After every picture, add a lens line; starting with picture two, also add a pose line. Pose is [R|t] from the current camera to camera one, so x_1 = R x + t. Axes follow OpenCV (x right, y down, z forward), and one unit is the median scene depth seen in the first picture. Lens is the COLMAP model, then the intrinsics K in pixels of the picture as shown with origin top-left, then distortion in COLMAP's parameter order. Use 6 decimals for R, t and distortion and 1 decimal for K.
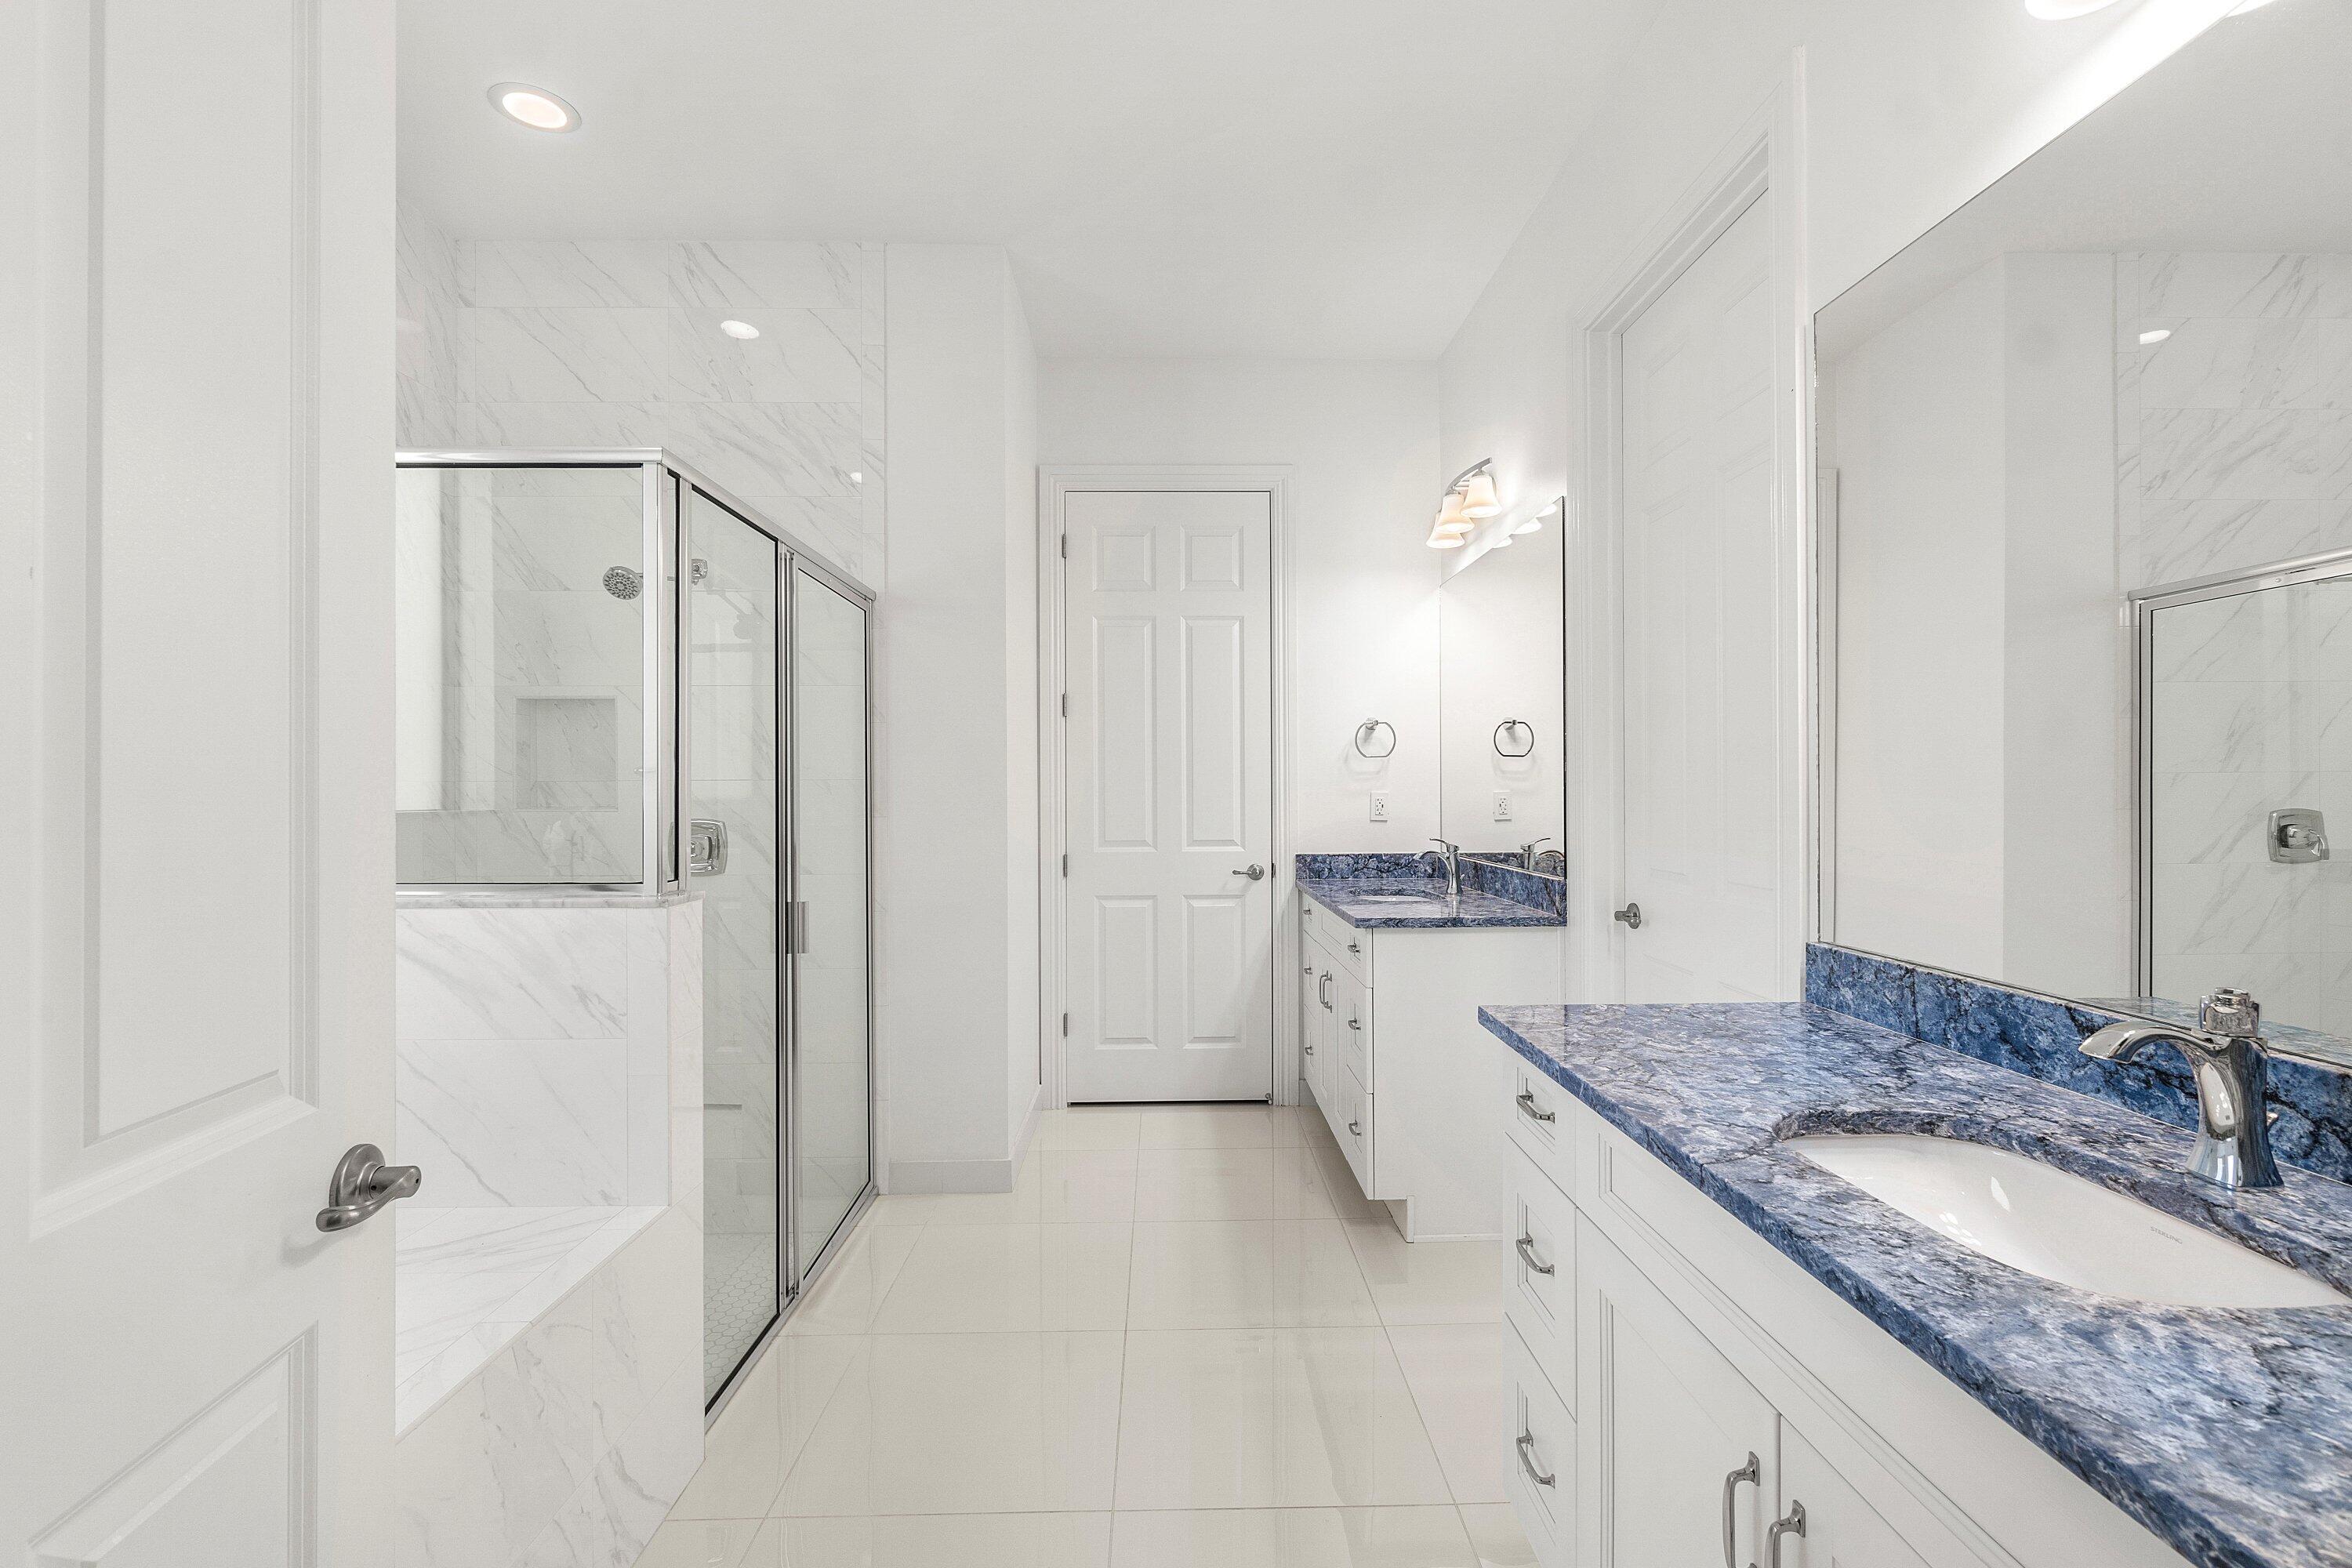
lens RADIAL K [[1017.2, 0, 1176.4], [0, 1017.2, 779.5], [0, 0, 1]] dist [0.000638, 0.000045]
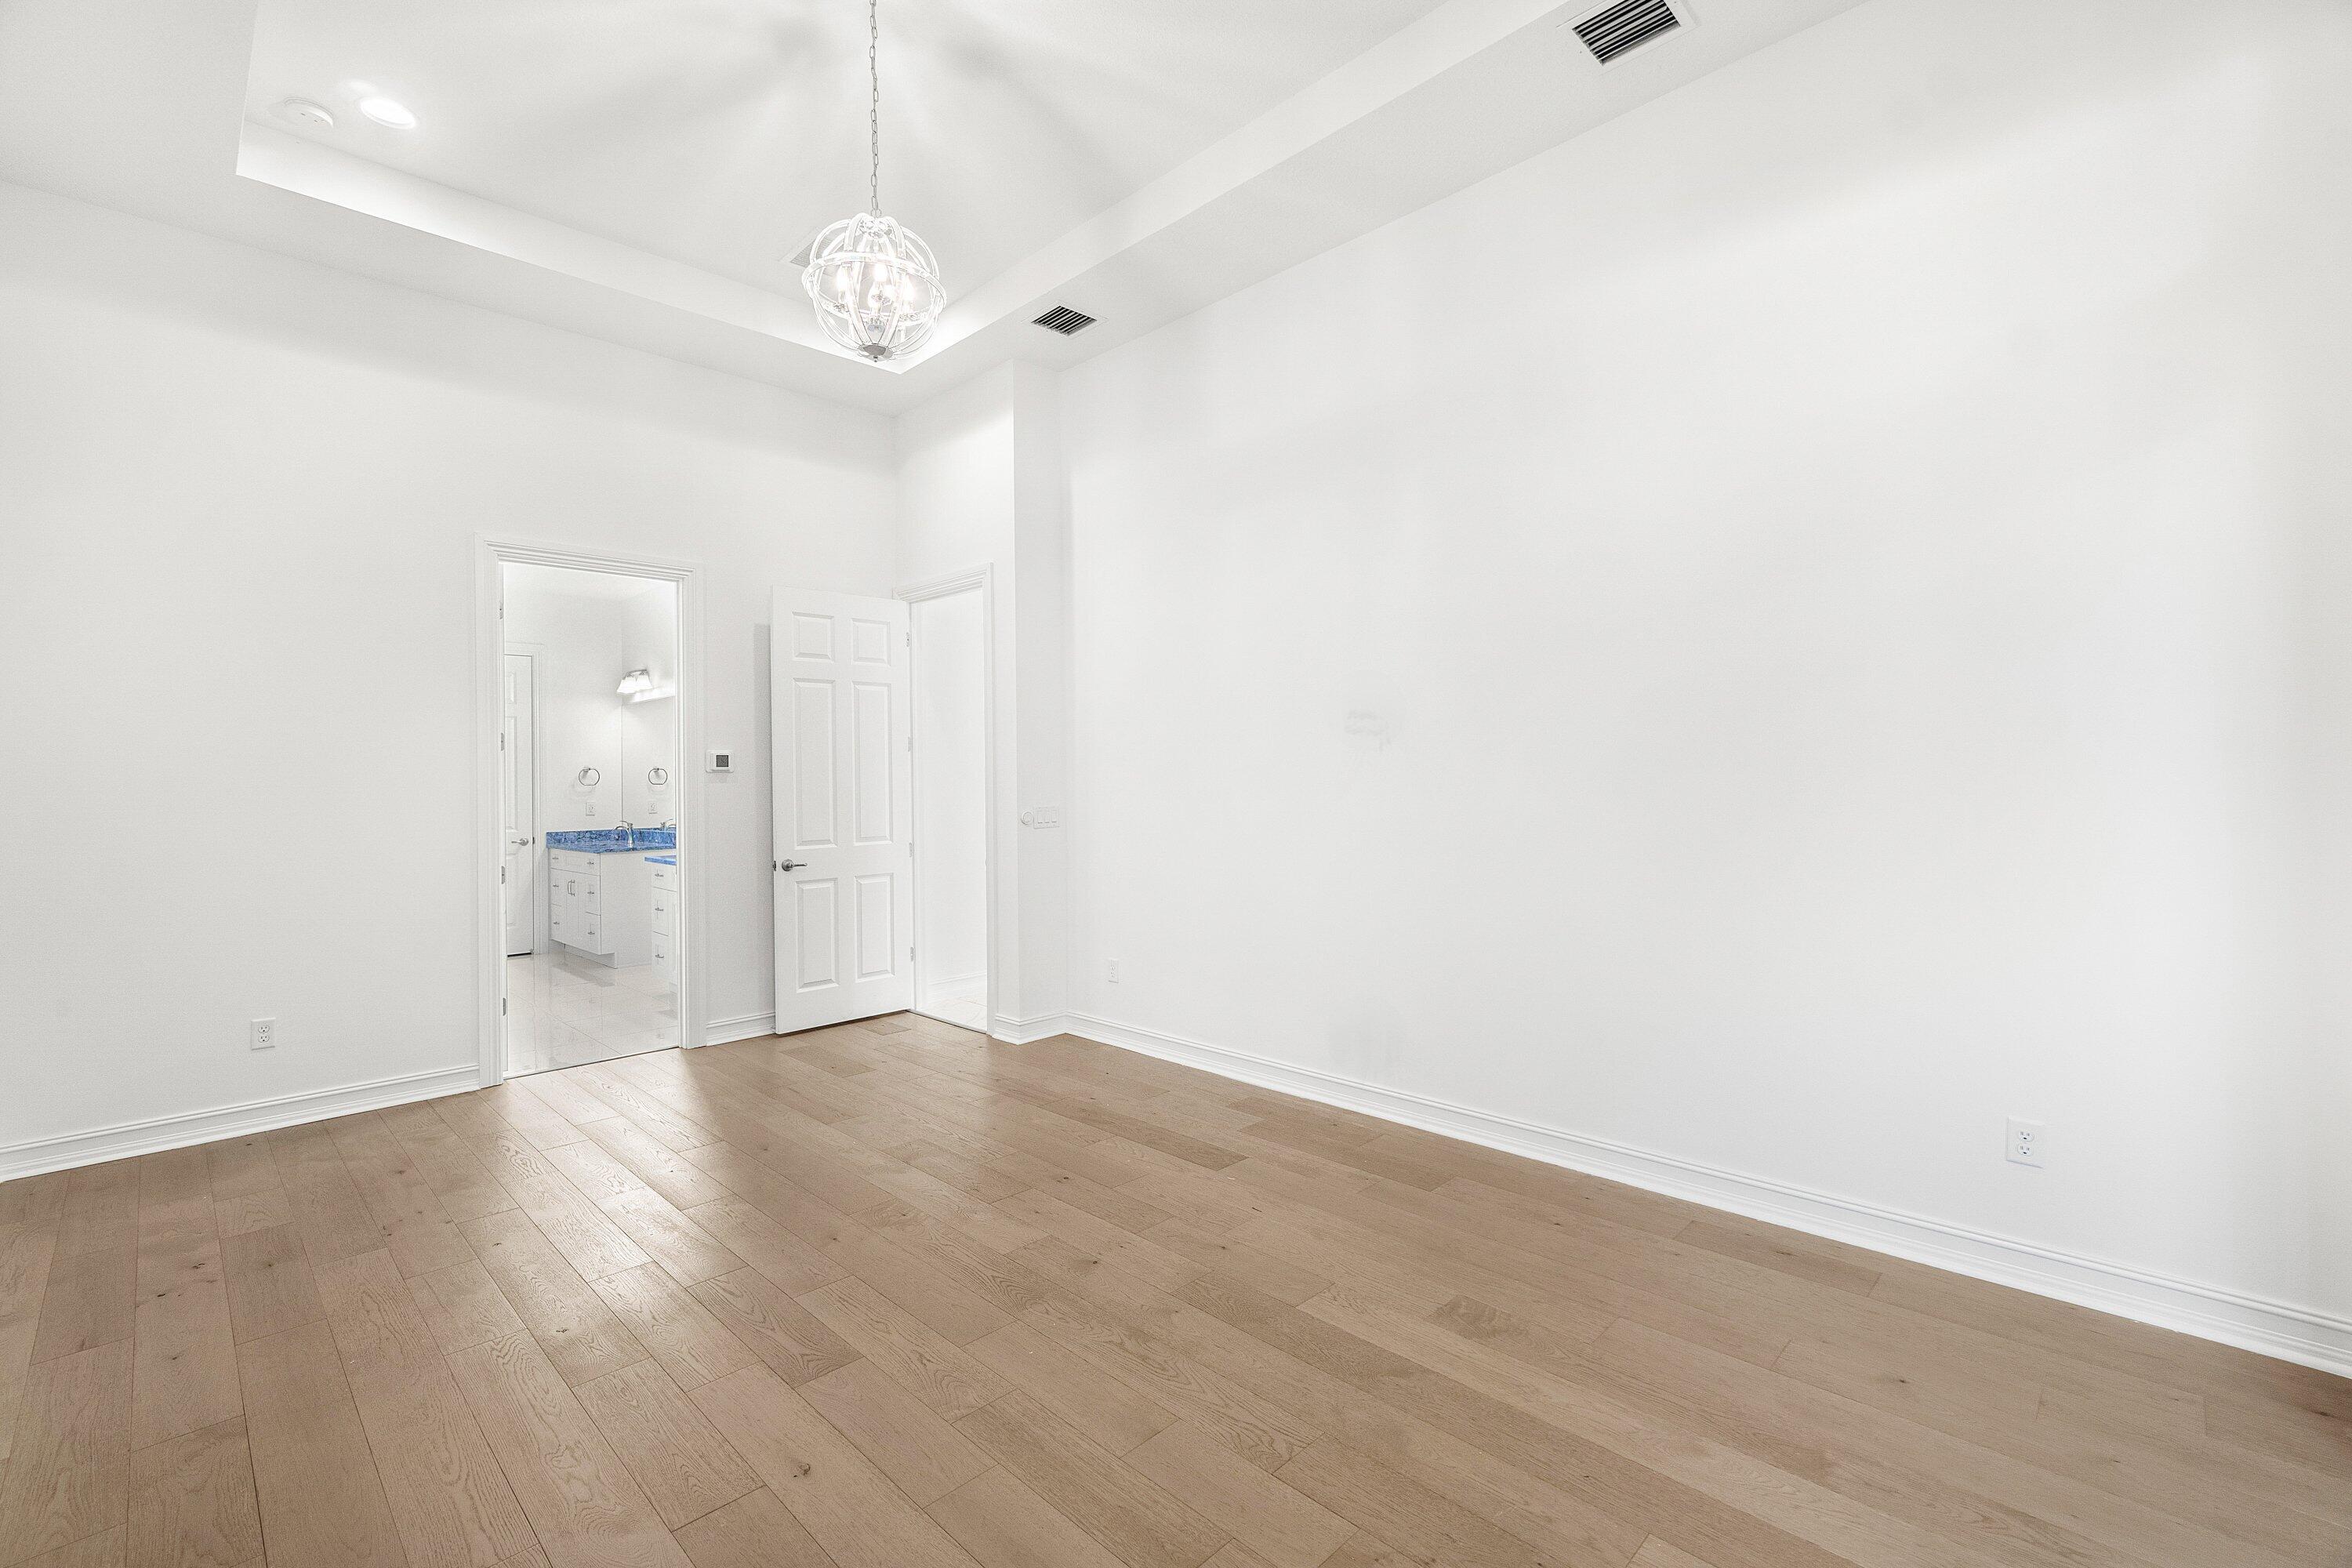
lens RADIAL K [[1017.2, 0, 1174.7], [0, 1017.2, 769.9], [0, 0, 1]] dist [0.000638, 0.000045]
pose [[0.710440, 0.002325, 0.703754, -0.437887], [-0.001136, 0.999997, -0.002156, -0.050893], [-0.703757, 0.000732, 0.710441, -1.393499]]
